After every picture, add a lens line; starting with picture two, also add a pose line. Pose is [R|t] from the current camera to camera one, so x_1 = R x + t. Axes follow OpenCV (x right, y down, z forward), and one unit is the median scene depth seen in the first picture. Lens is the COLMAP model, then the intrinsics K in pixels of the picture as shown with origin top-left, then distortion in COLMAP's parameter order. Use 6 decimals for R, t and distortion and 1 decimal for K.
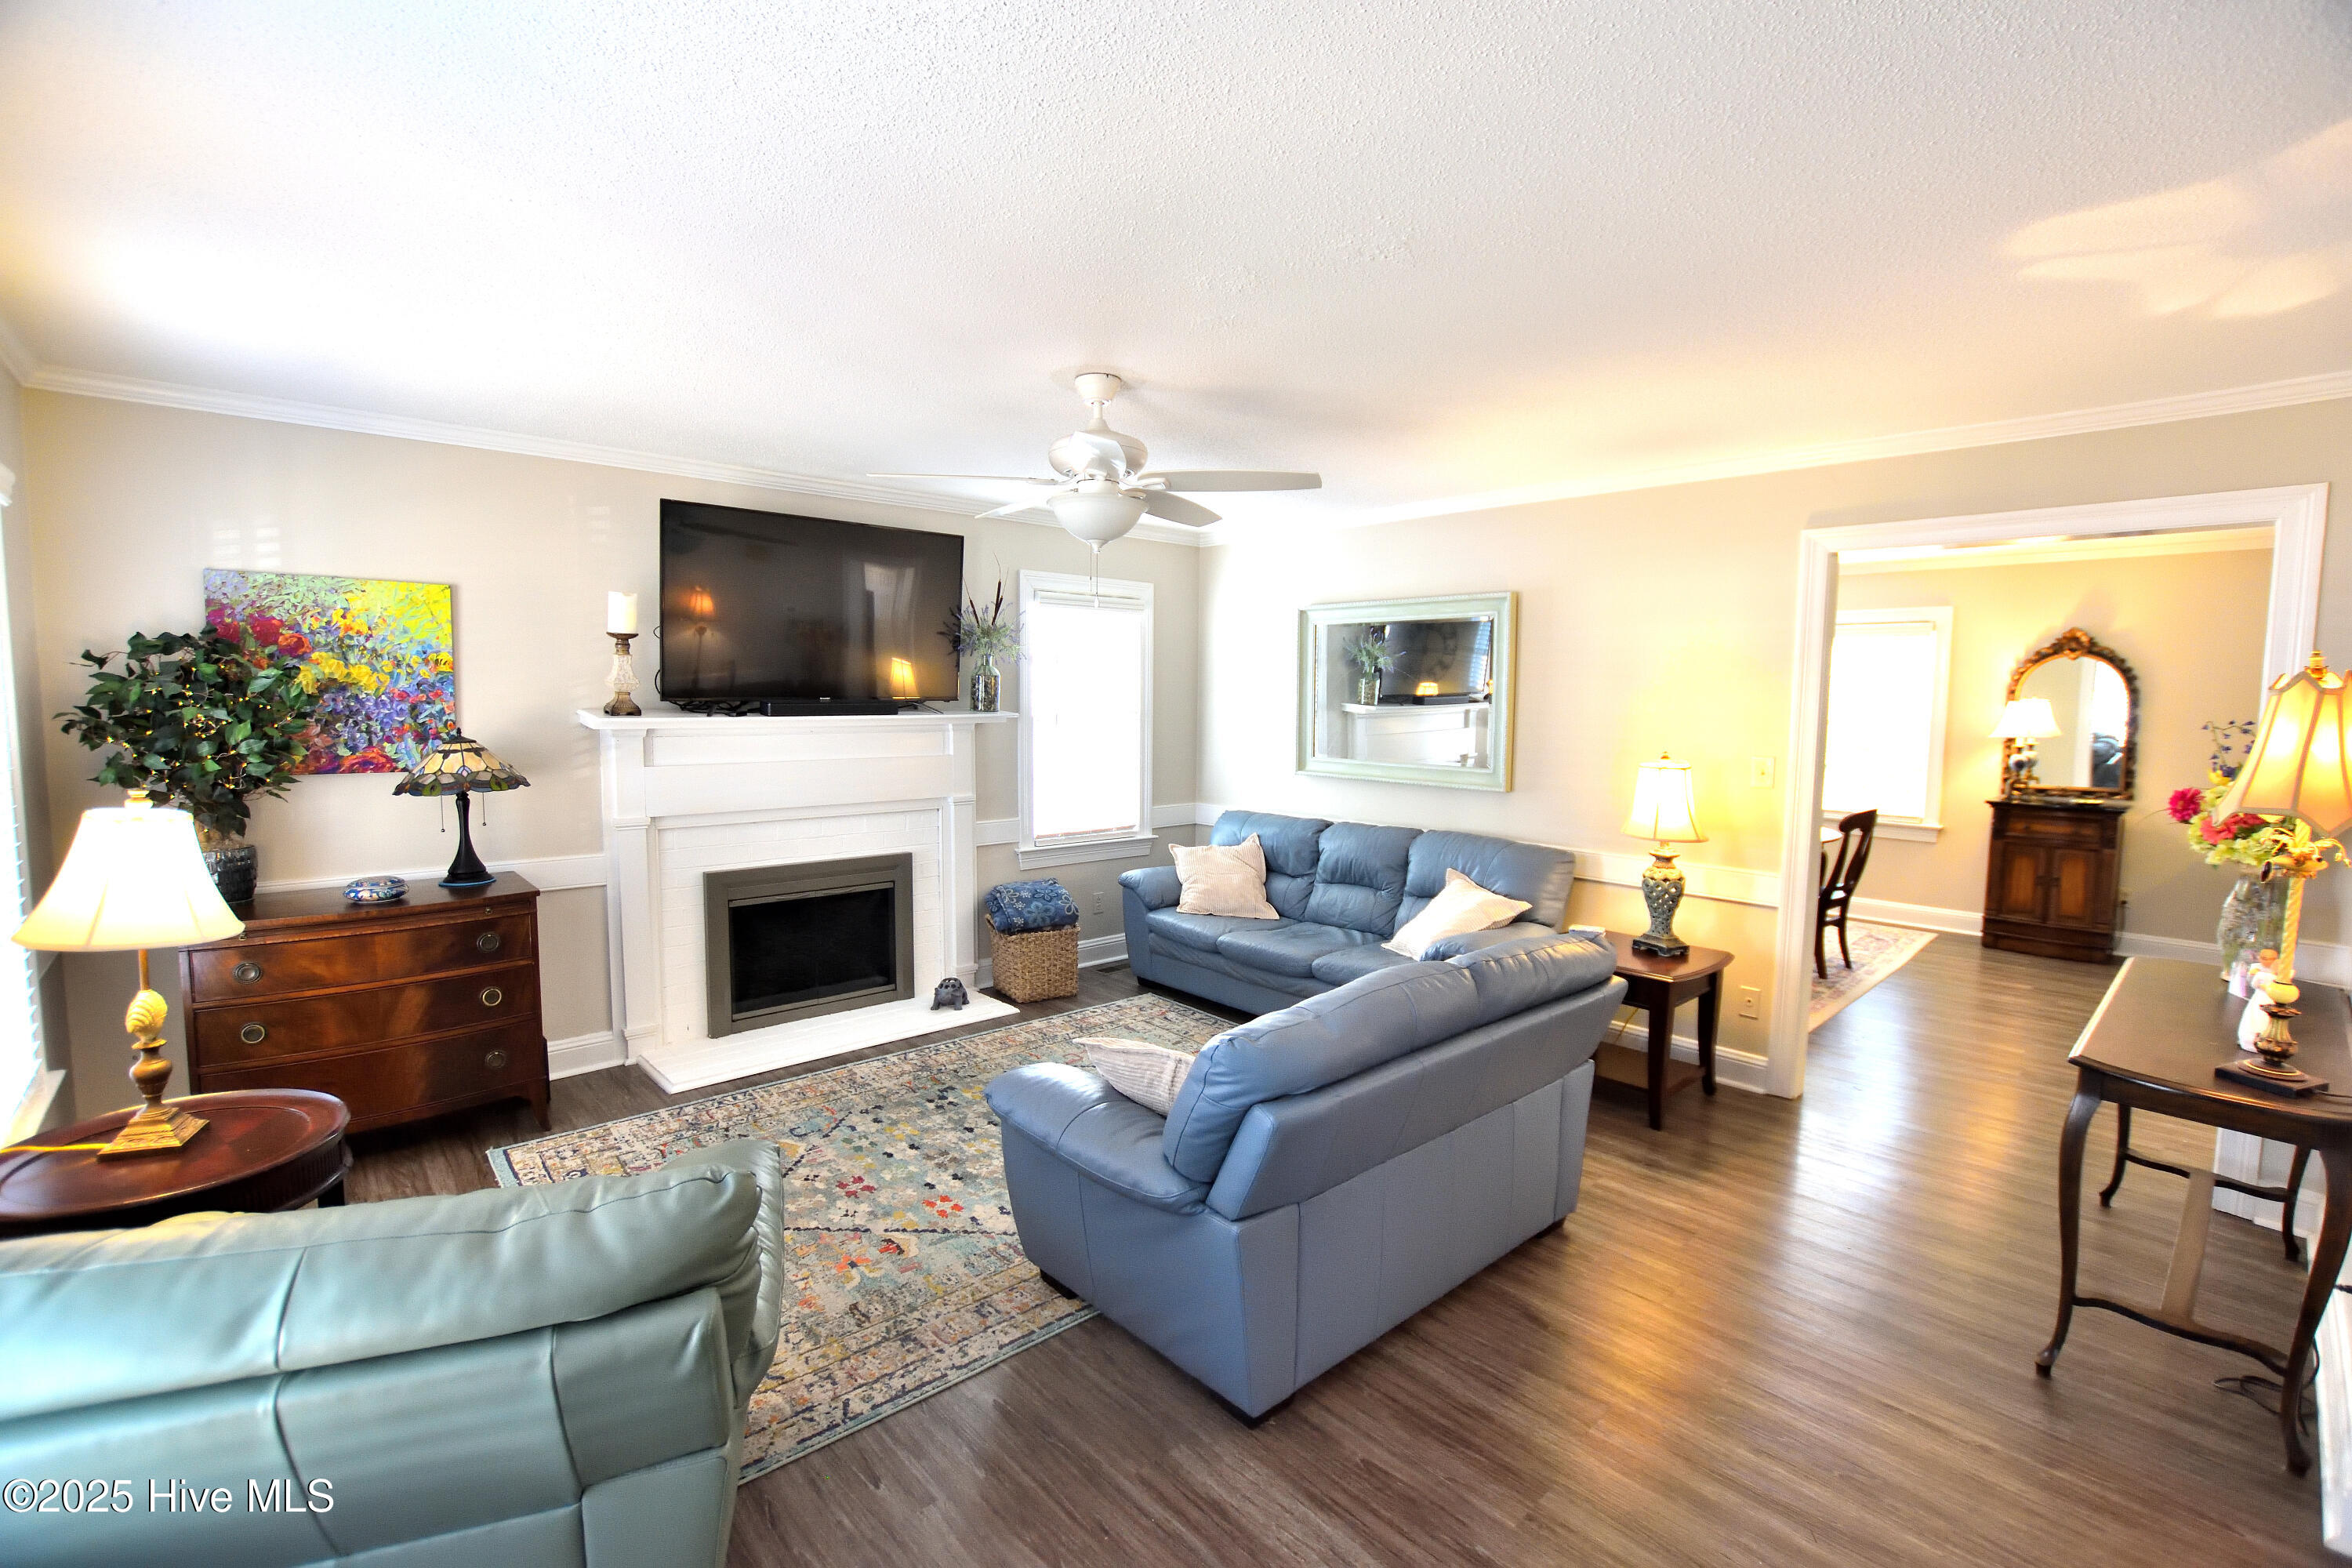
lens RADIAL K [[1035.0, 0, 1180.2], [0, 1035.0, 787.1], [0, 0, 1]] dist [-0.032077, -0.000034]
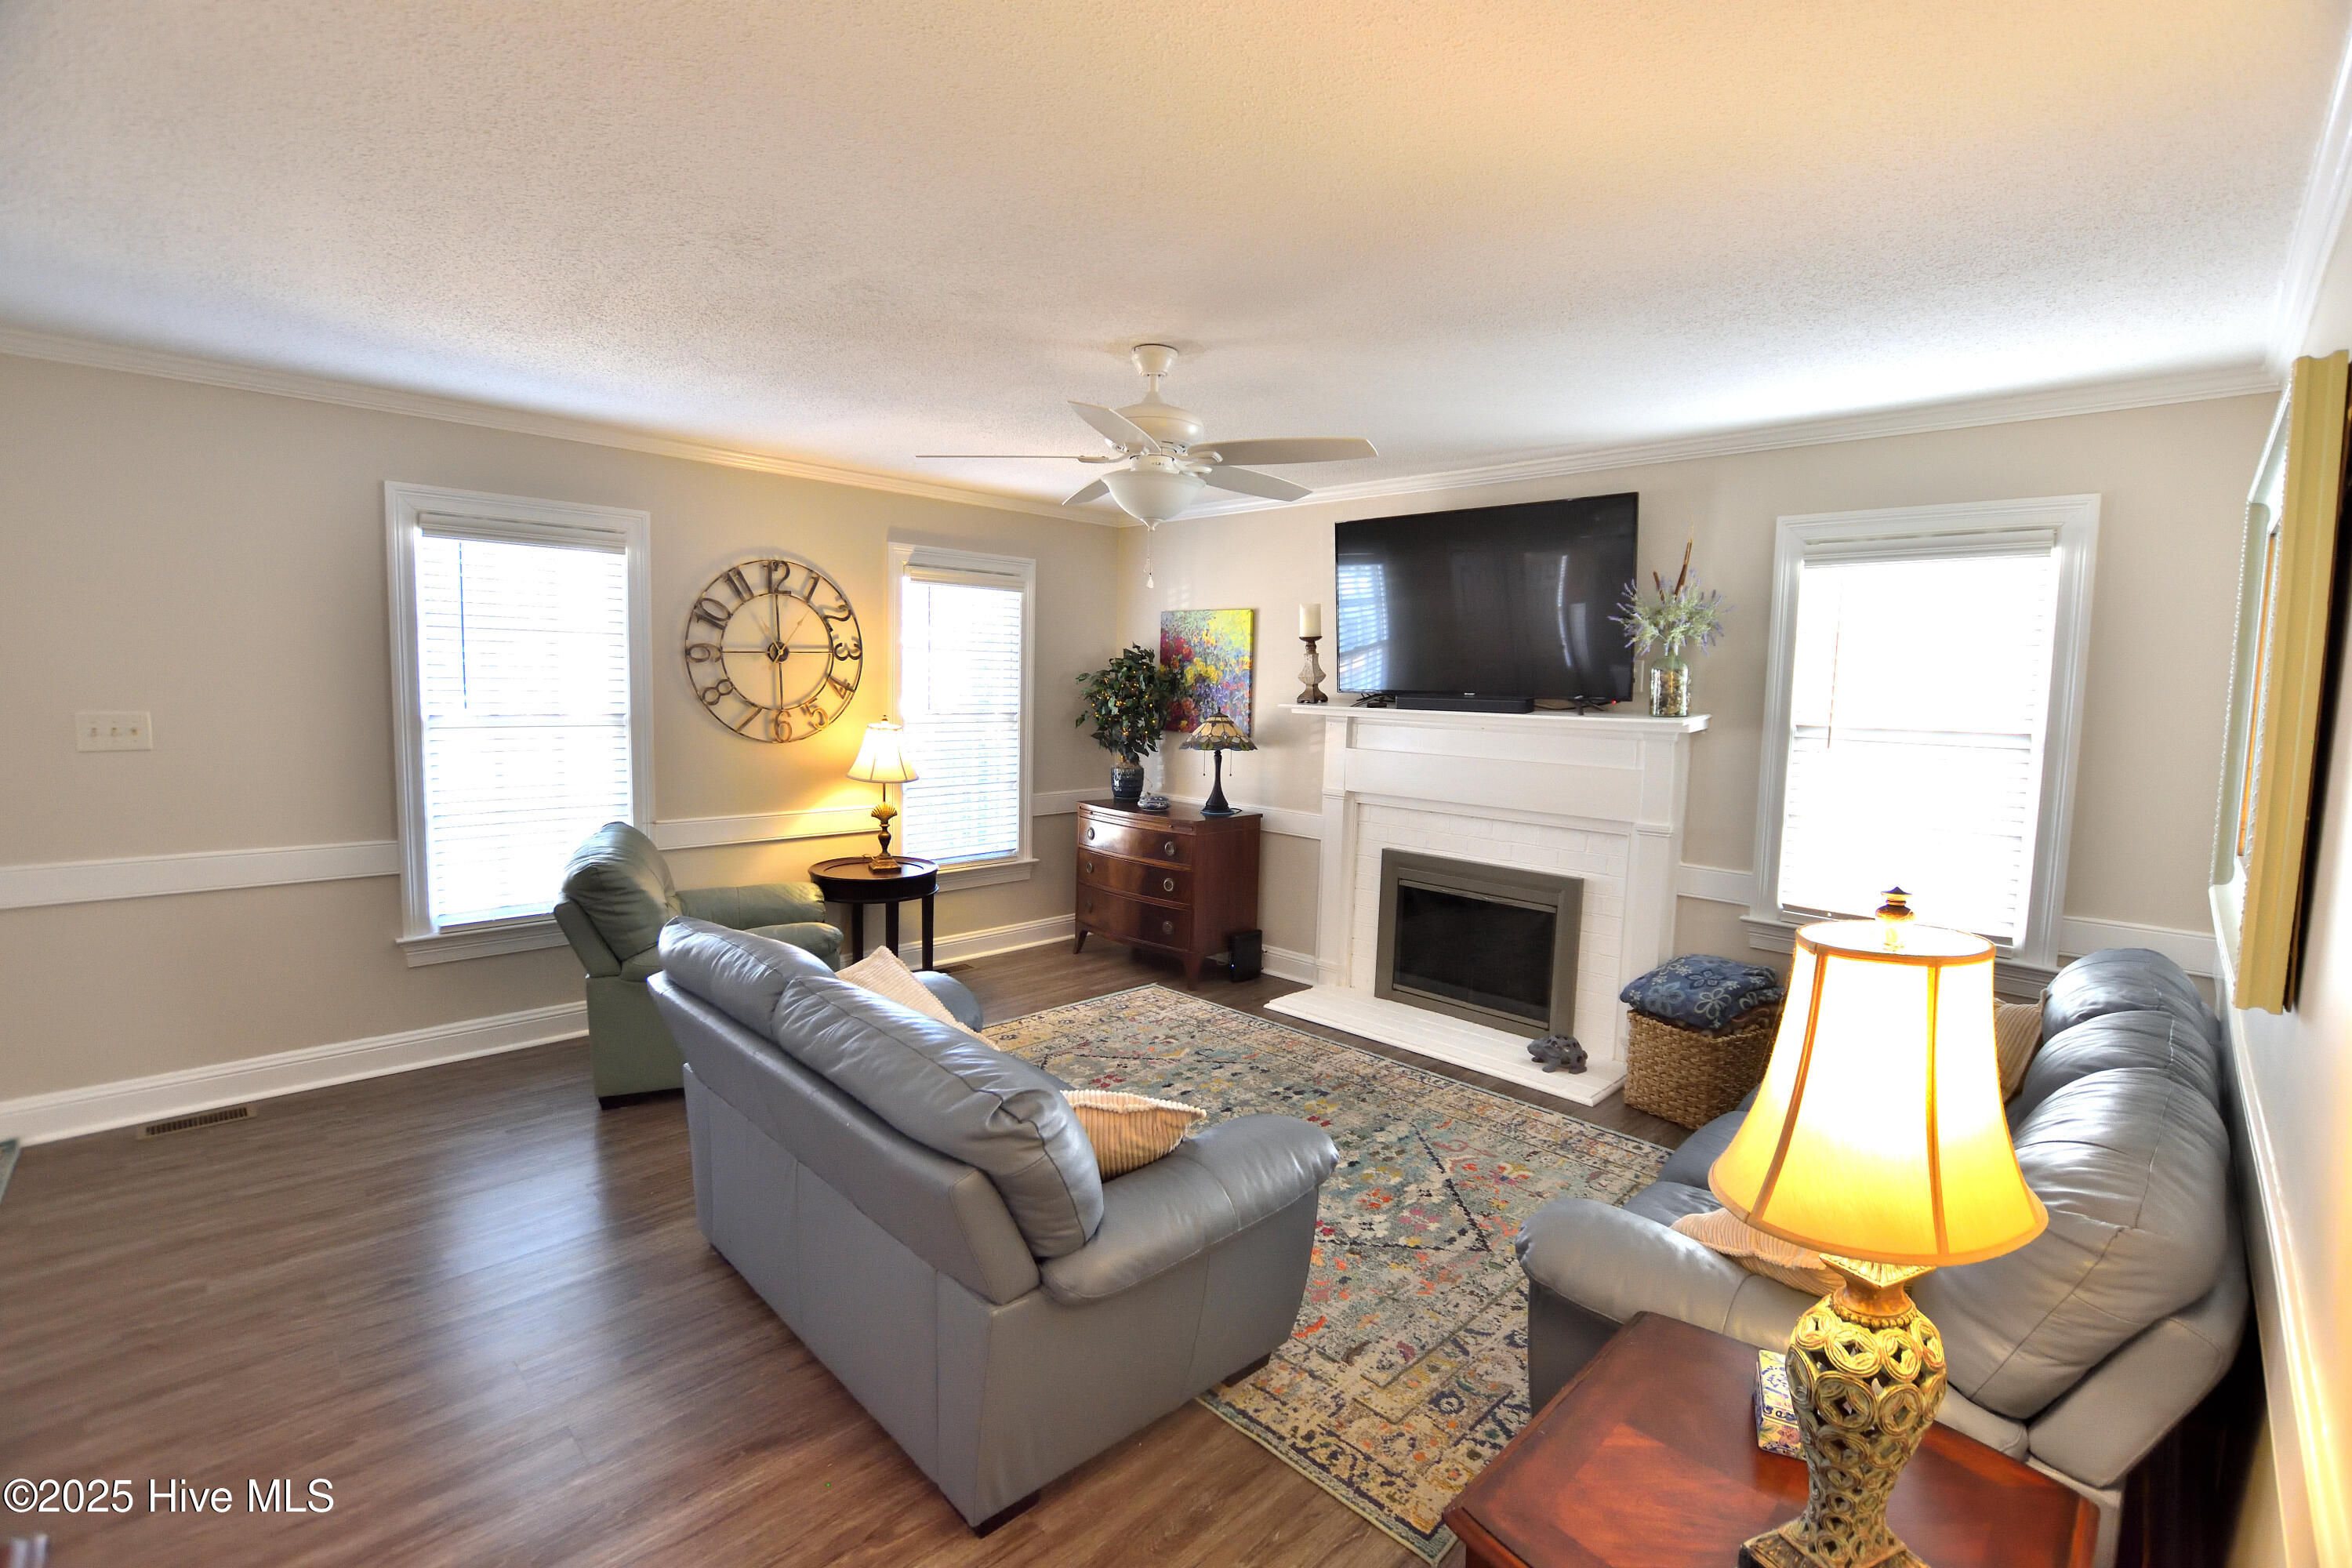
lens RADIAL K [[1035.0, 0, 1171.6], [0, 1035.0, 768.2], [0, 0, 1]] dist [-0.032077, -0.000034]
pose [[0.047489, 0.074965, -0.996055, 0.729212], [-0.114100, 0.991060, 0.069149, -0.061050], [0.992334, 0.110366, 0.055618, 0.797855]]
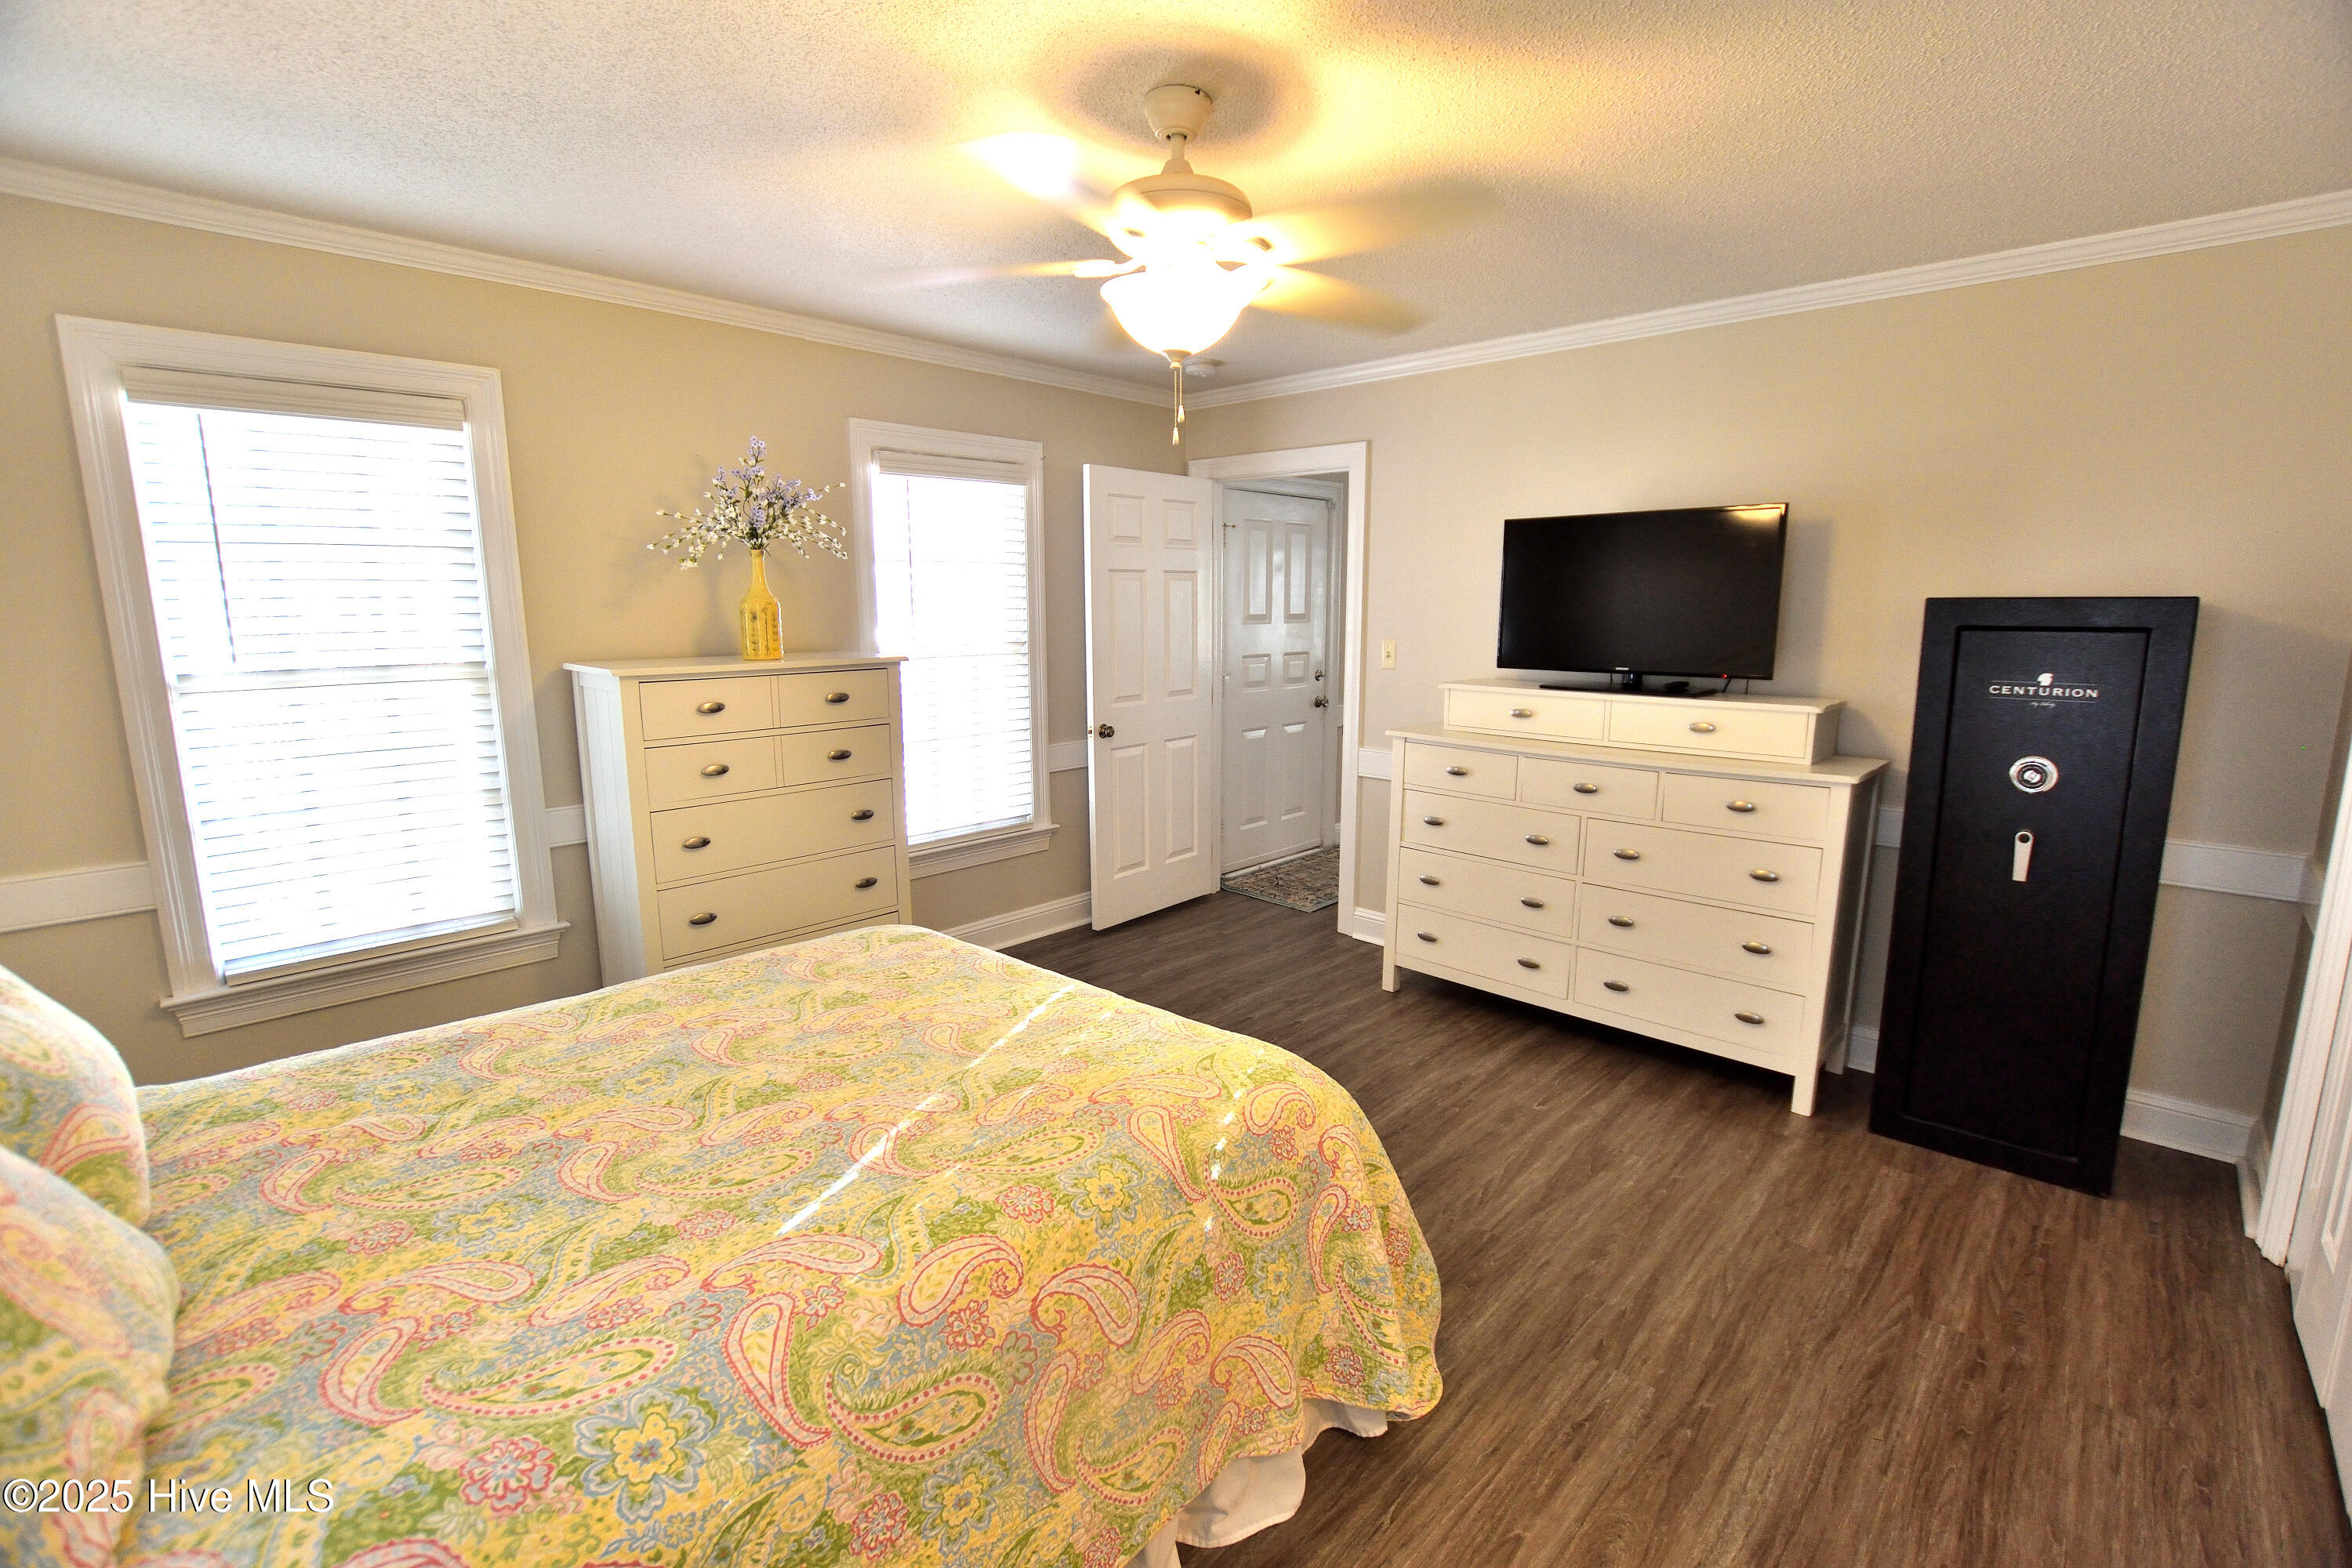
lens RADIAL K [[1035.0, 0, 1185.0], [0, 1035.0, 778.5], [0, 0, 1]] dist [-0.032077, -0.000034]
pose [[0.078391, 0.159074, -0.984150, 0.486293], [-0.091046, 0.984204, 0.151831, -0.055859], [0.992756, 0.077701, 0.091636, 0.748446]]
